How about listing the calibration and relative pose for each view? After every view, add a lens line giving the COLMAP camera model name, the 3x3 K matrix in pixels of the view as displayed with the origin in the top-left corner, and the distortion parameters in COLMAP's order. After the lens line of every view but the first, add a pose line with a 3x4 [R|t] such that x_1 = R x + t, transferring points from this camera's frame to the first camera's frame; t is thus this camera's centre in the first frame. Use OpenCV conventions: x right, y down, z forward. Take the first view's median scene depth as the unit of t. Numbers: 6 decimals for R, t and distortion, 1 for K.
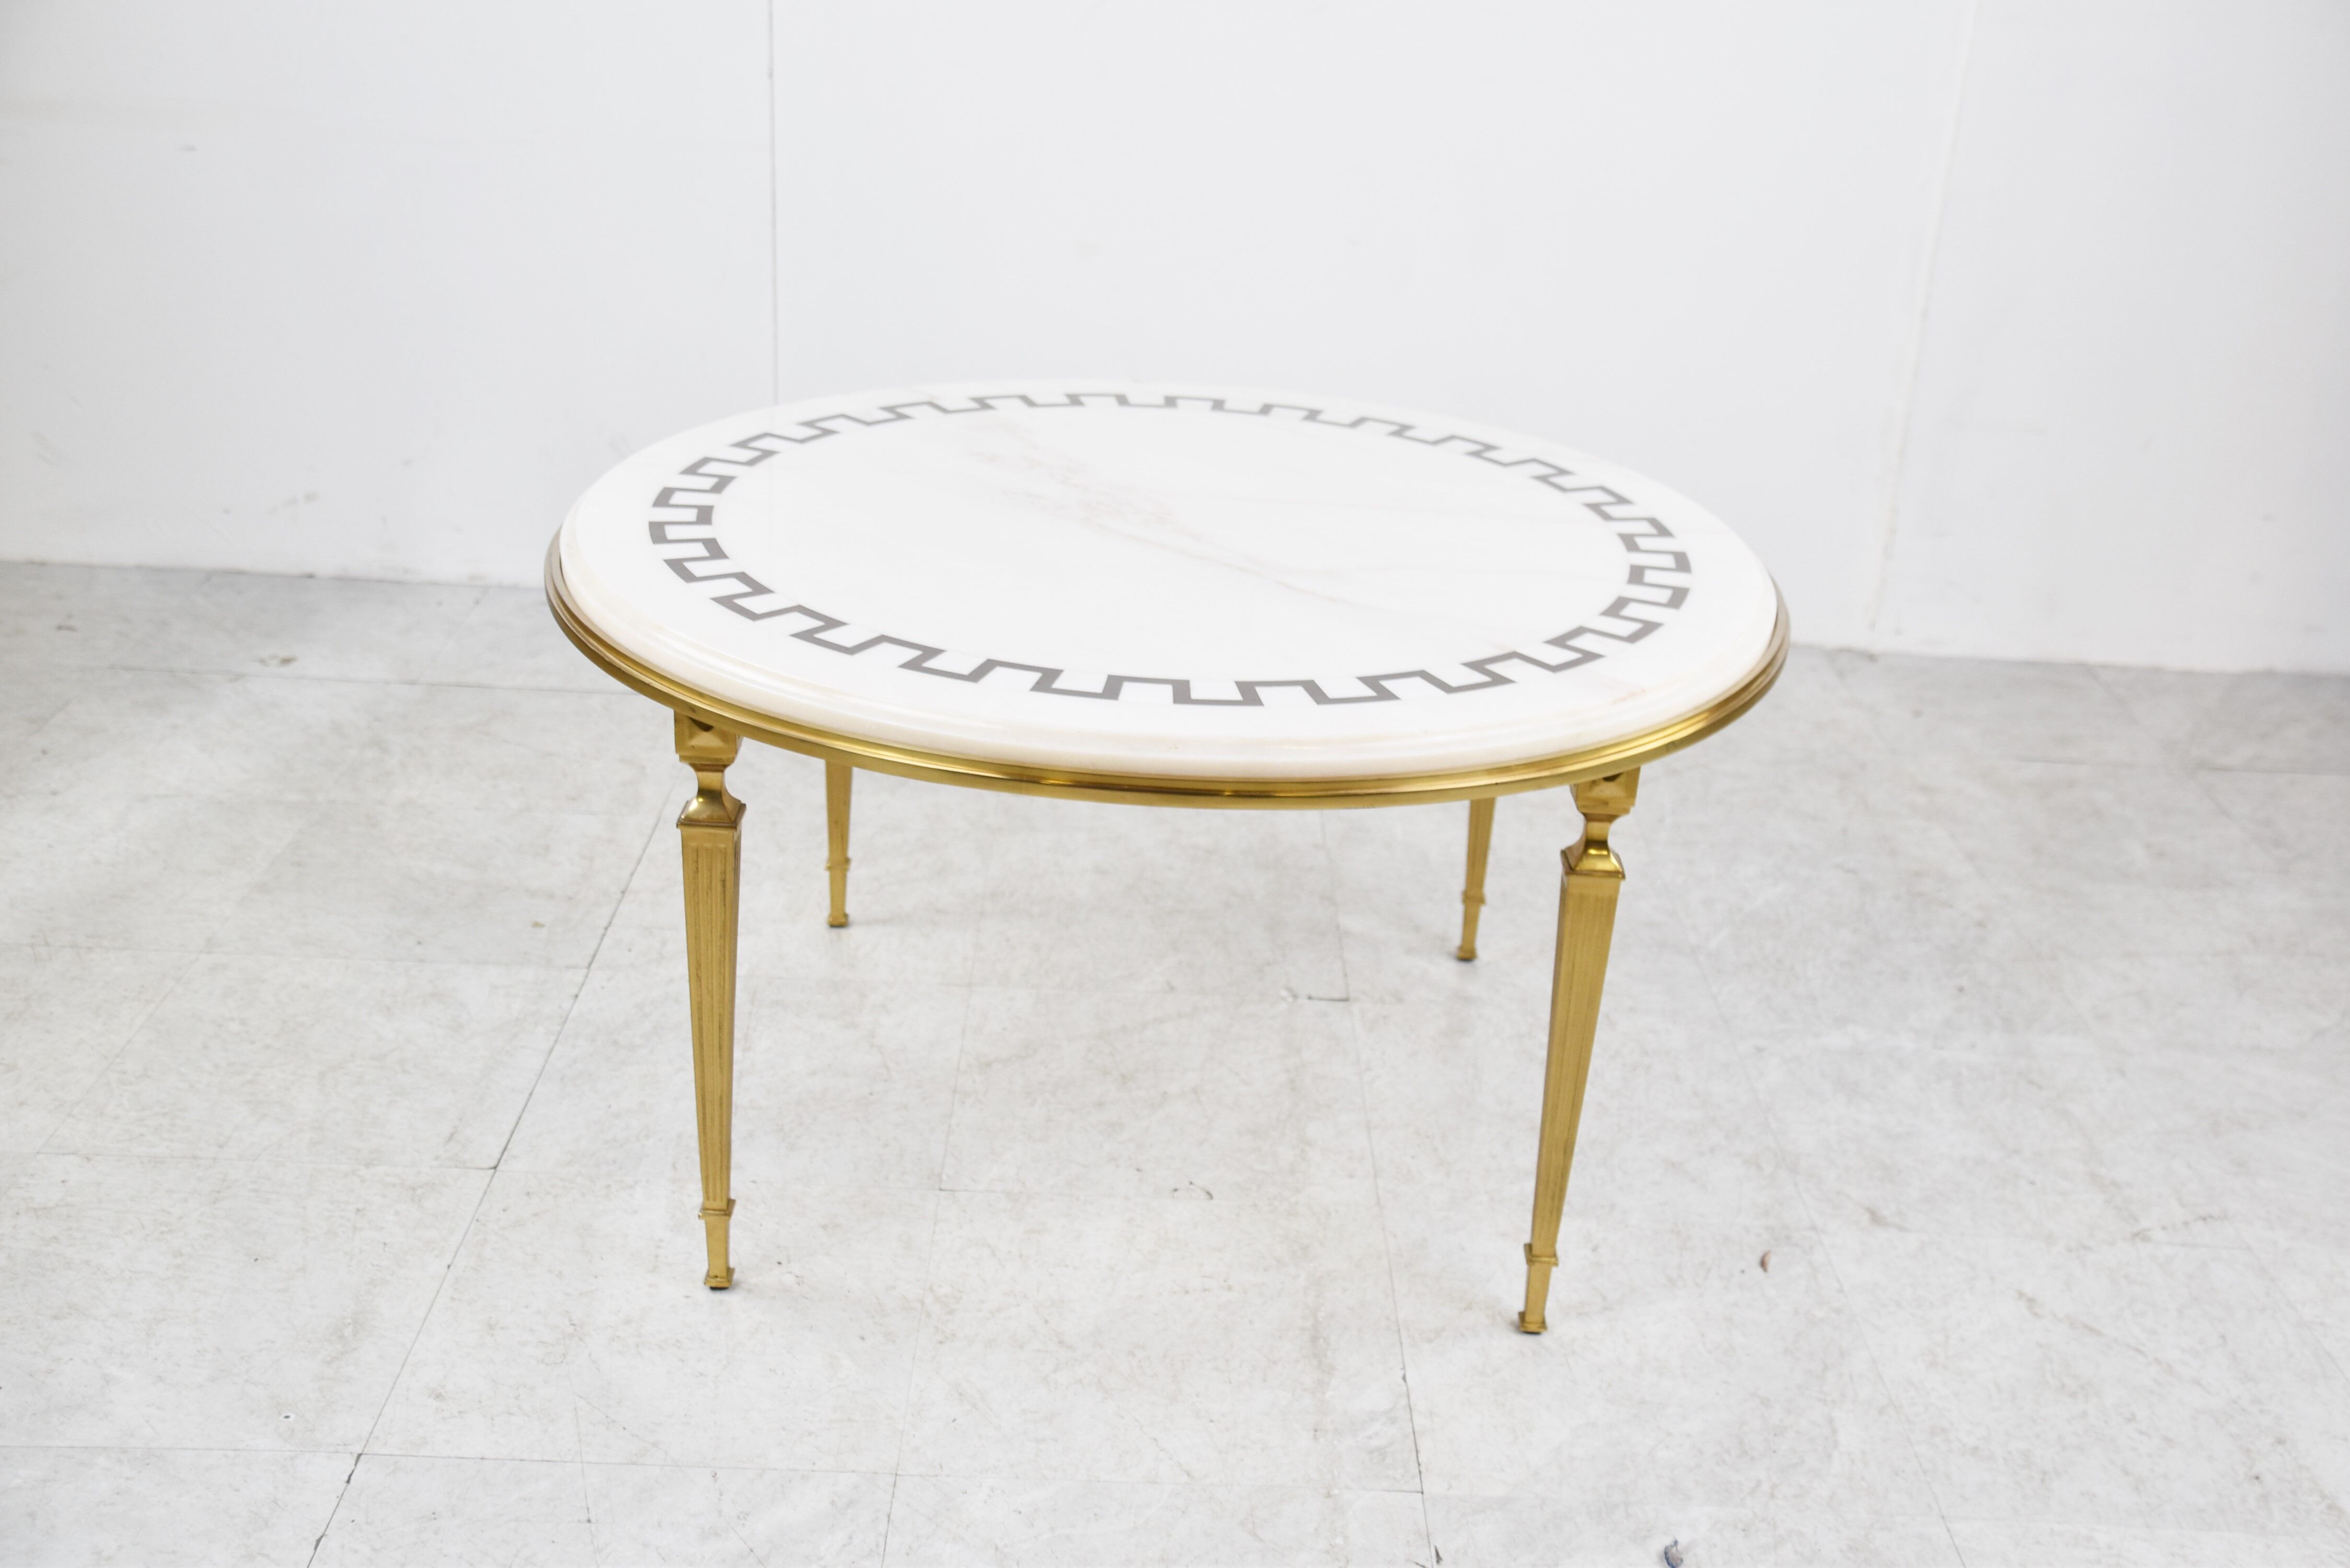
lens RADIAL K [[2427.6, 0, 1177.8], [0, 2427.6, 797.0], [0, 0, 1]] dist [0.020162, 0.000000]
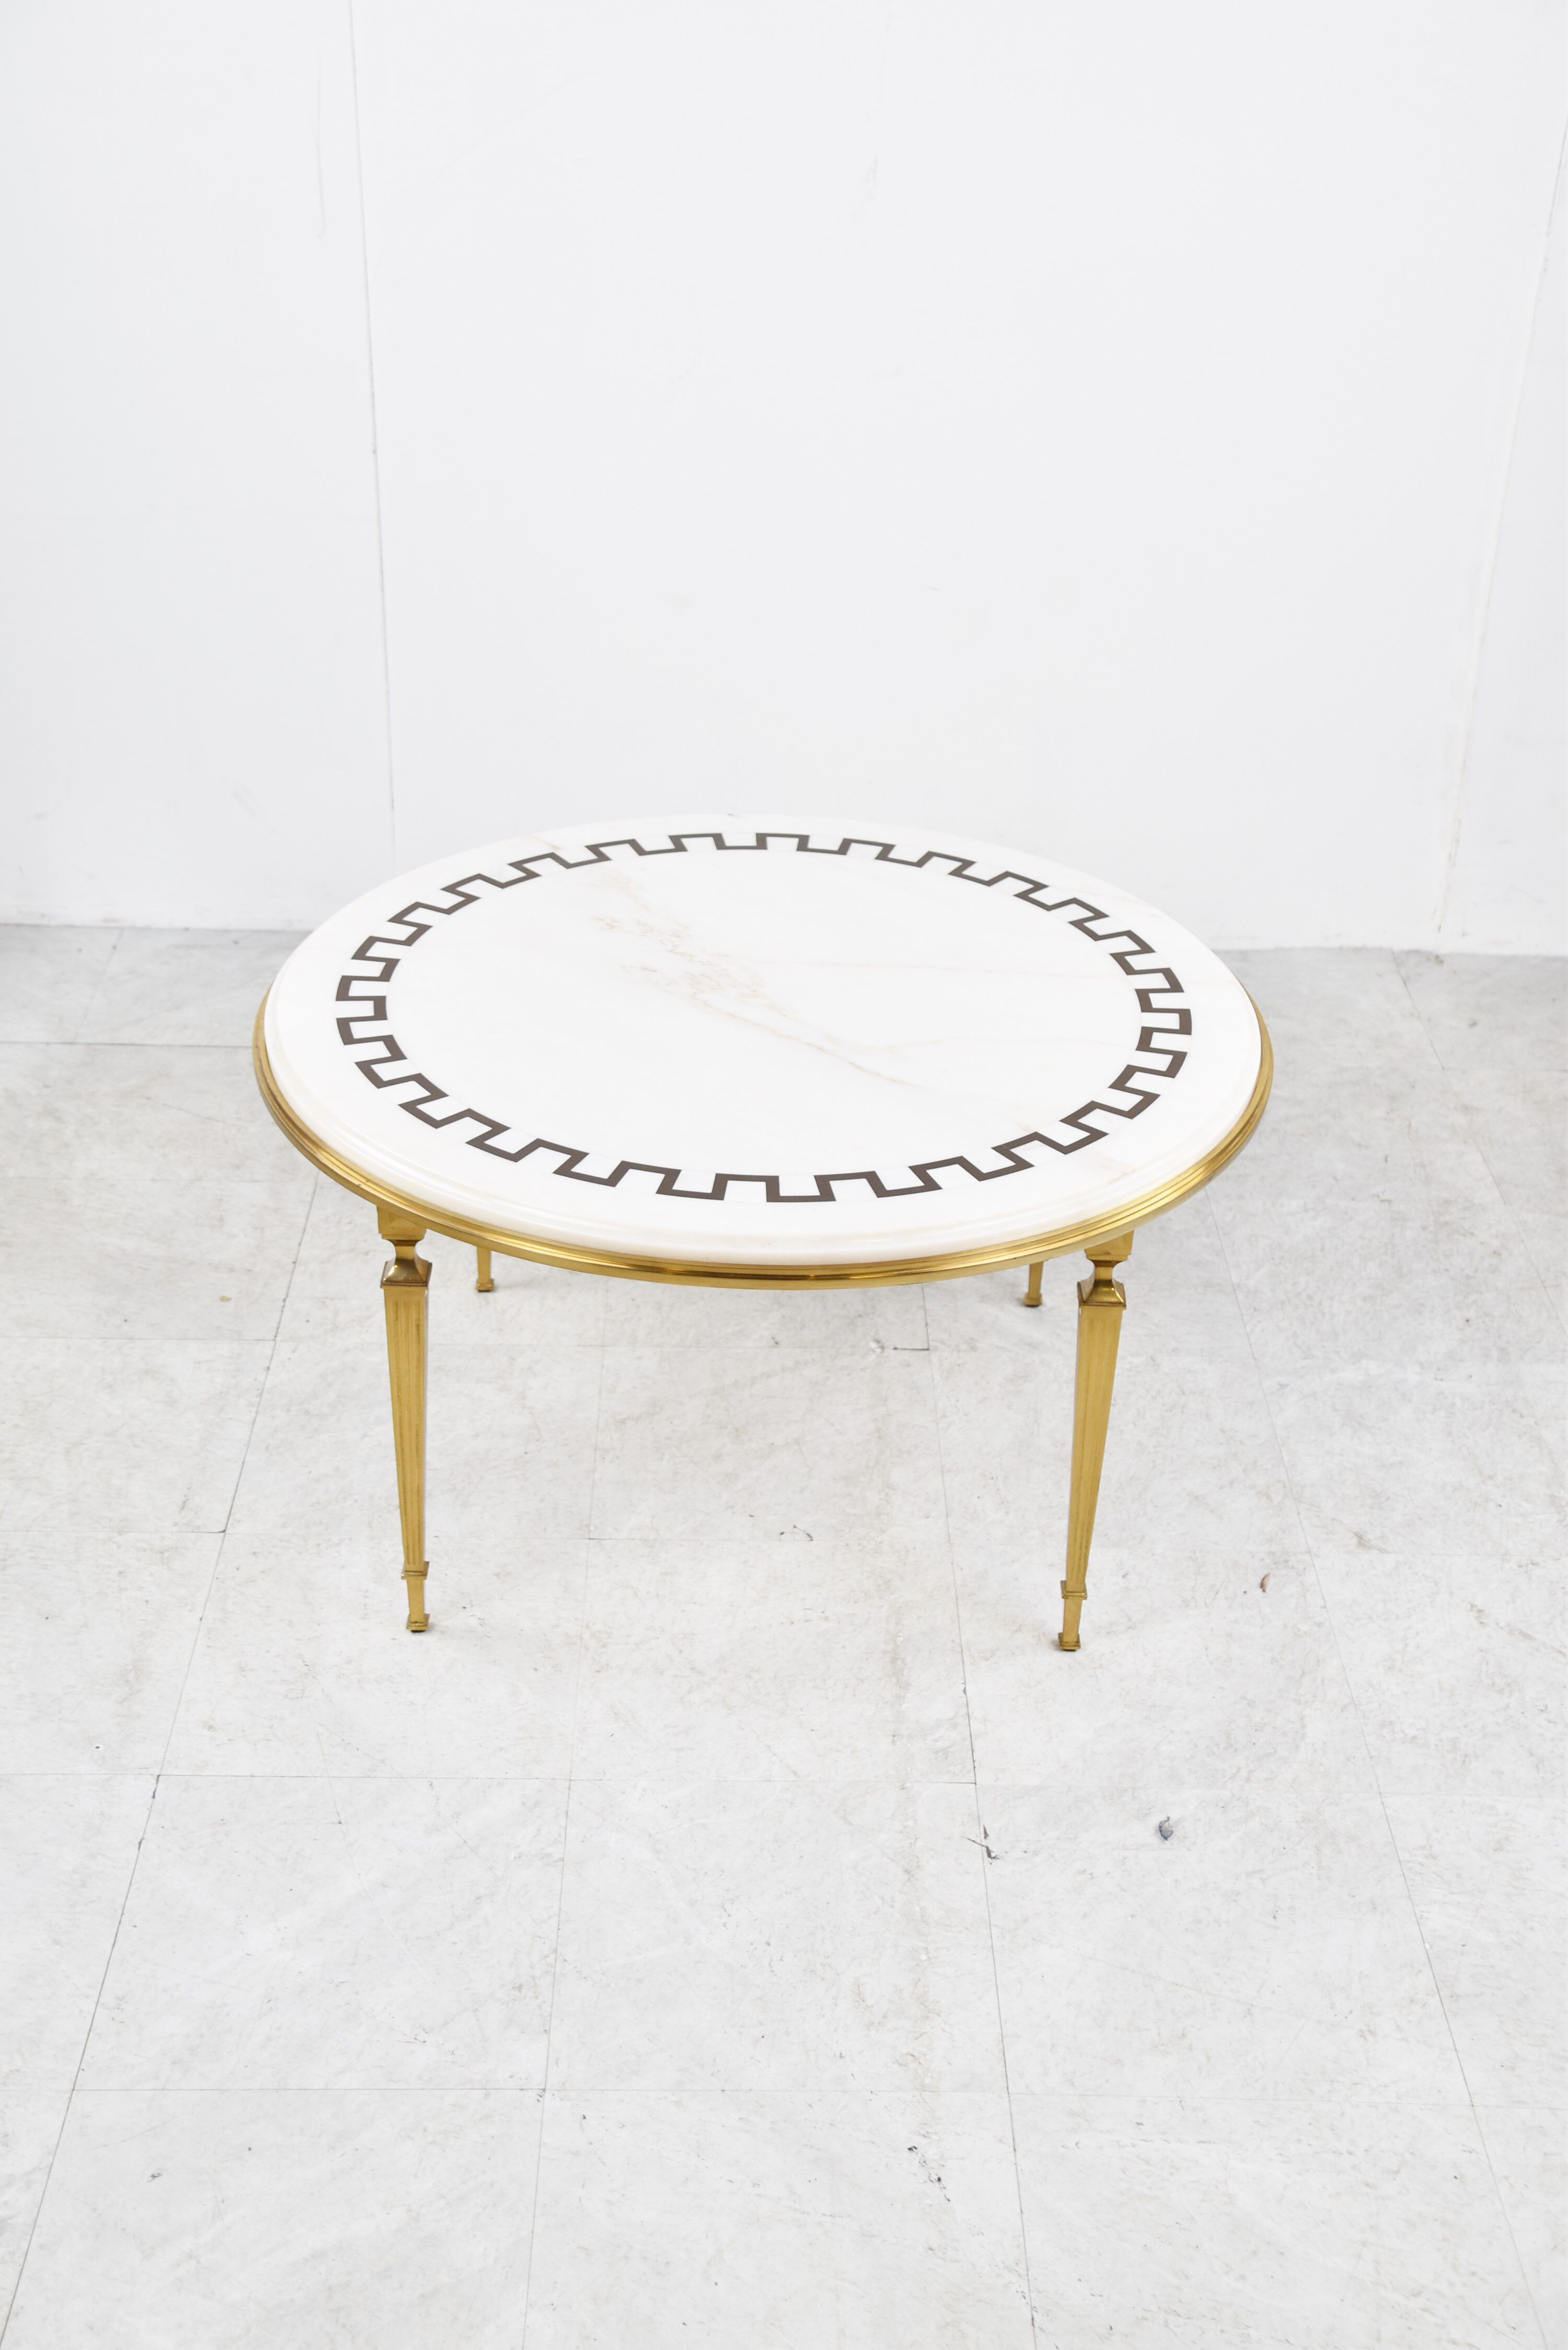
lens RADIAL K [[2844.9, 0, 769.9], [0, 2844.9, 1191.1], [0, 0, 1]] dist [0.086211, 0.000000]
pose [[0.999606, -0.025714, -0.011268, 0.012973], [0.026752, 0.994160, 0.104550, -0.152131], [0.008514, -0.104810, 0.994456, -0.386041]]
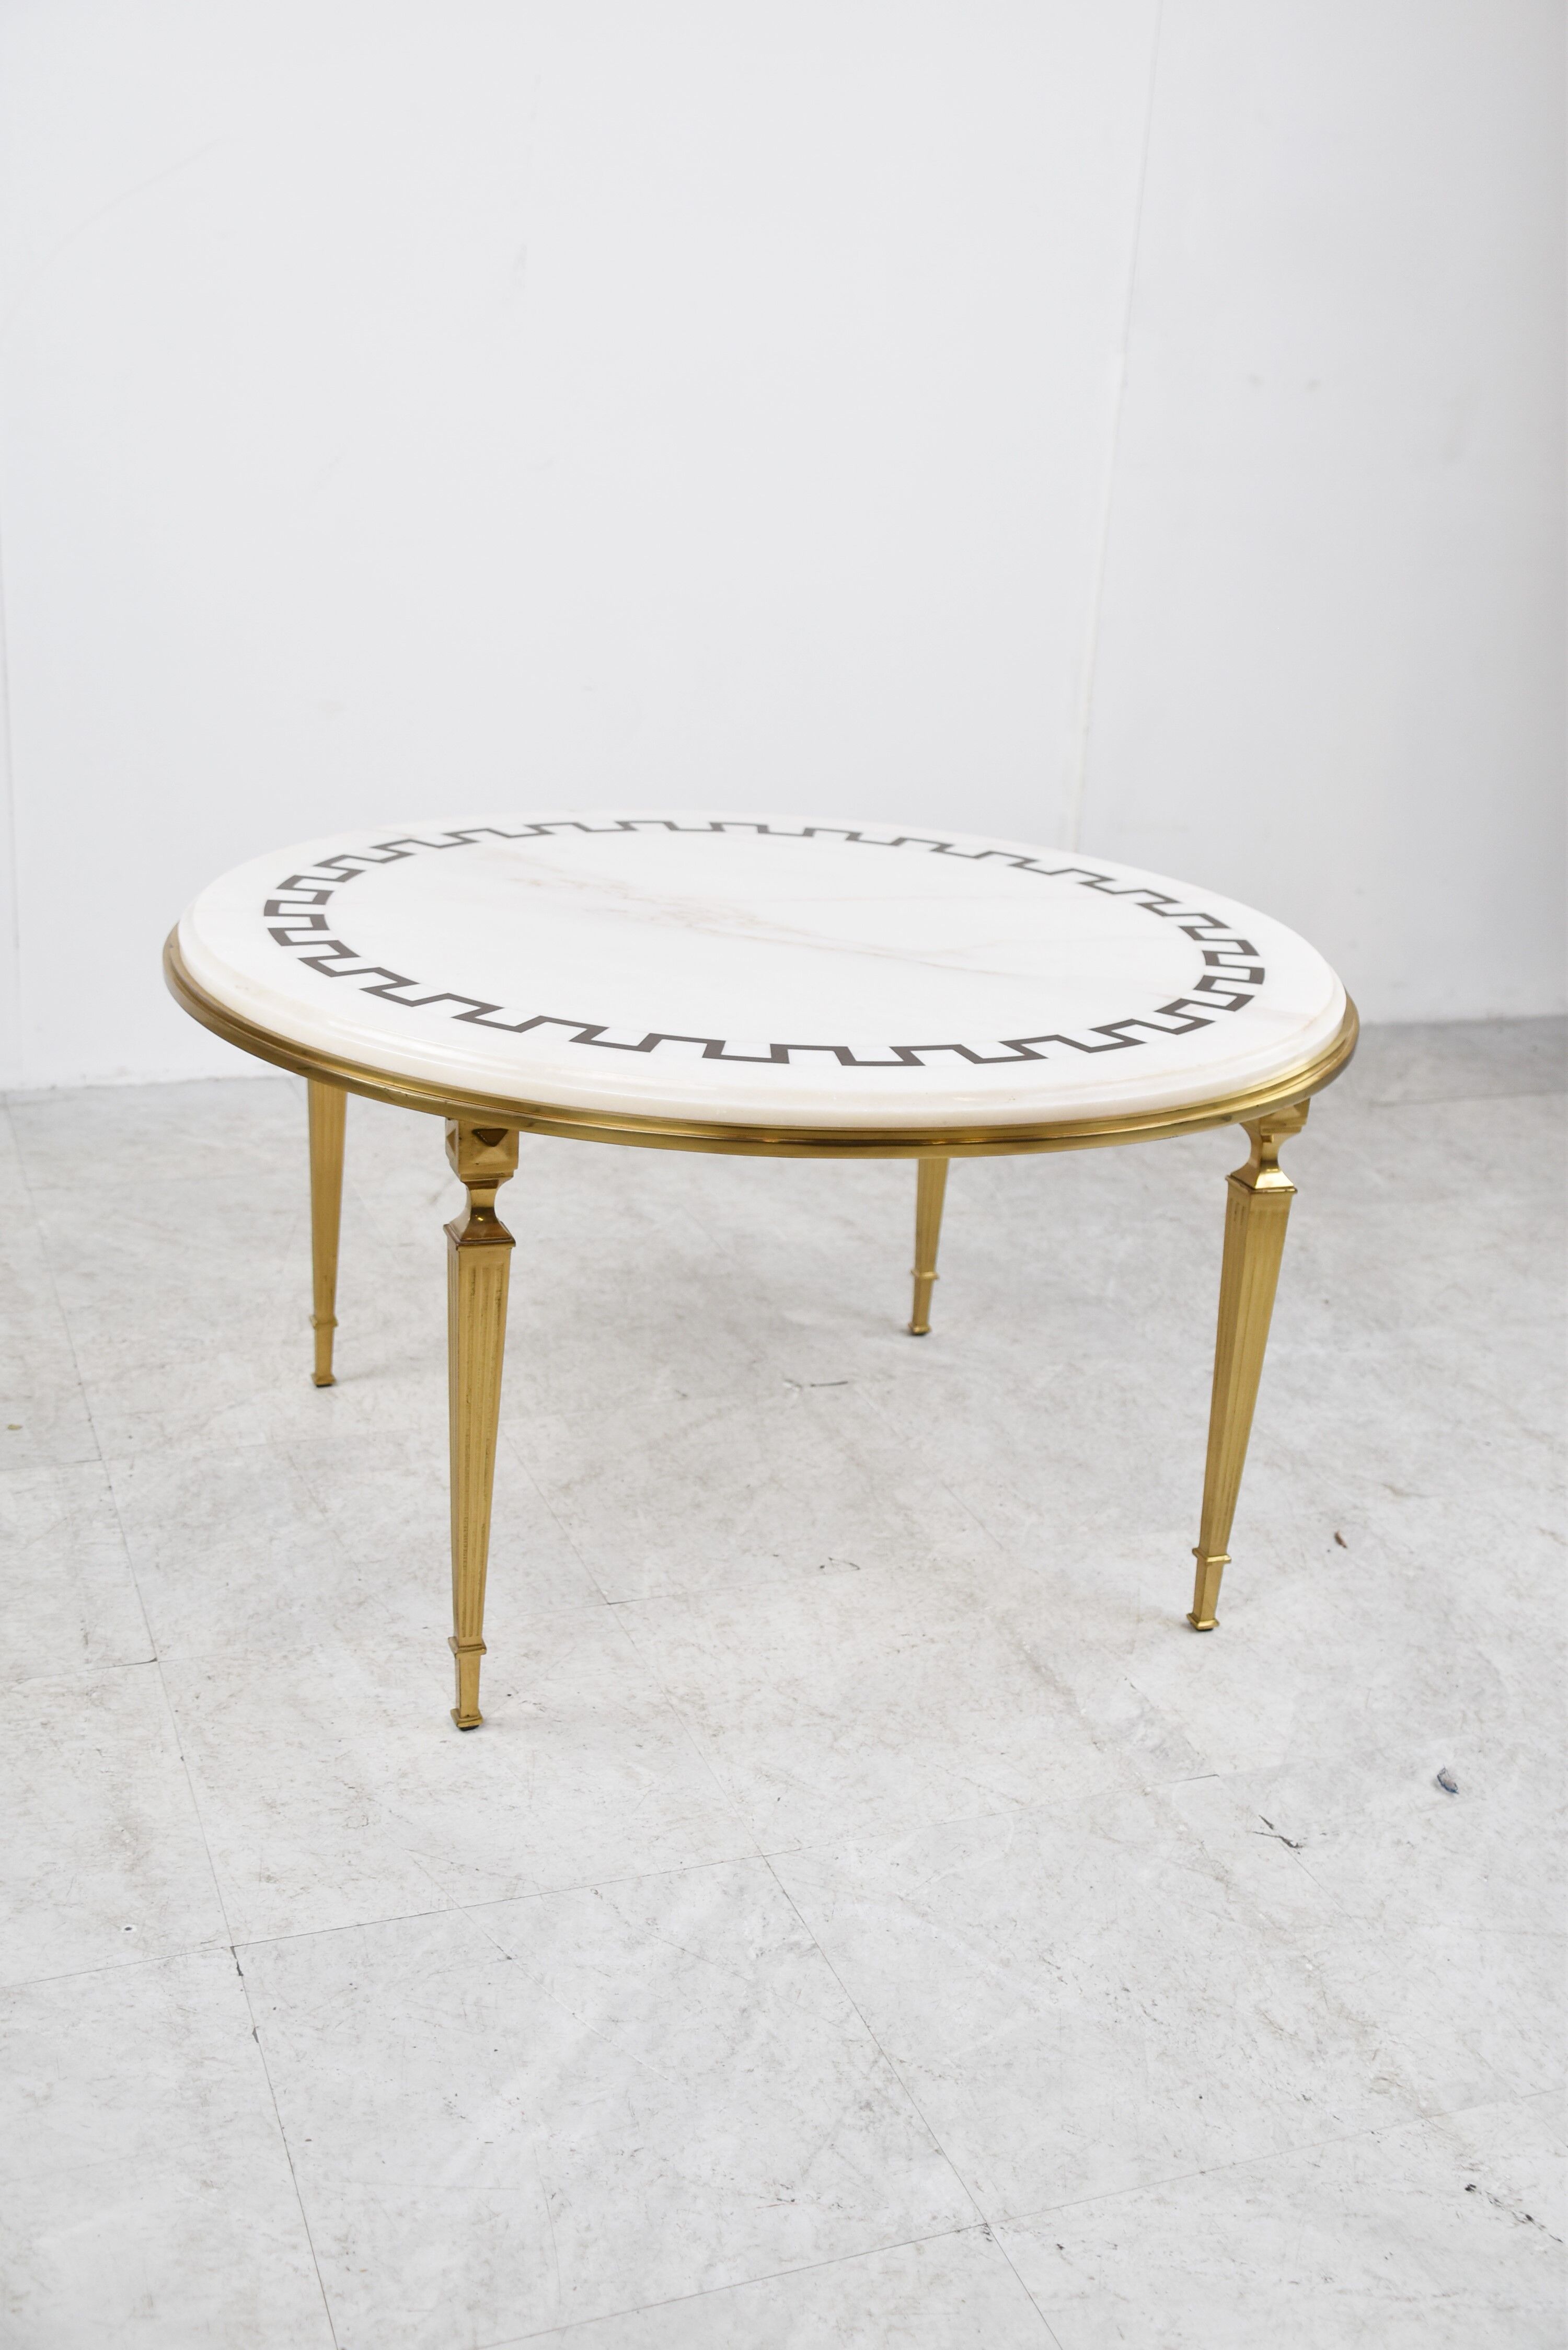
lens RADIAL K [[2416.9, 0, 765.0], [0, 2416.9, 1174.6], [0, 0, 1]] dist [0.010148, 0.000000]
pose [[0.938543, -0.111273, 0.326736, -0.327501], [0.126327, 0.991670, -0.025148, 0.018492], [-0.321216, 0.064878, 0.944781, 0.025506]]
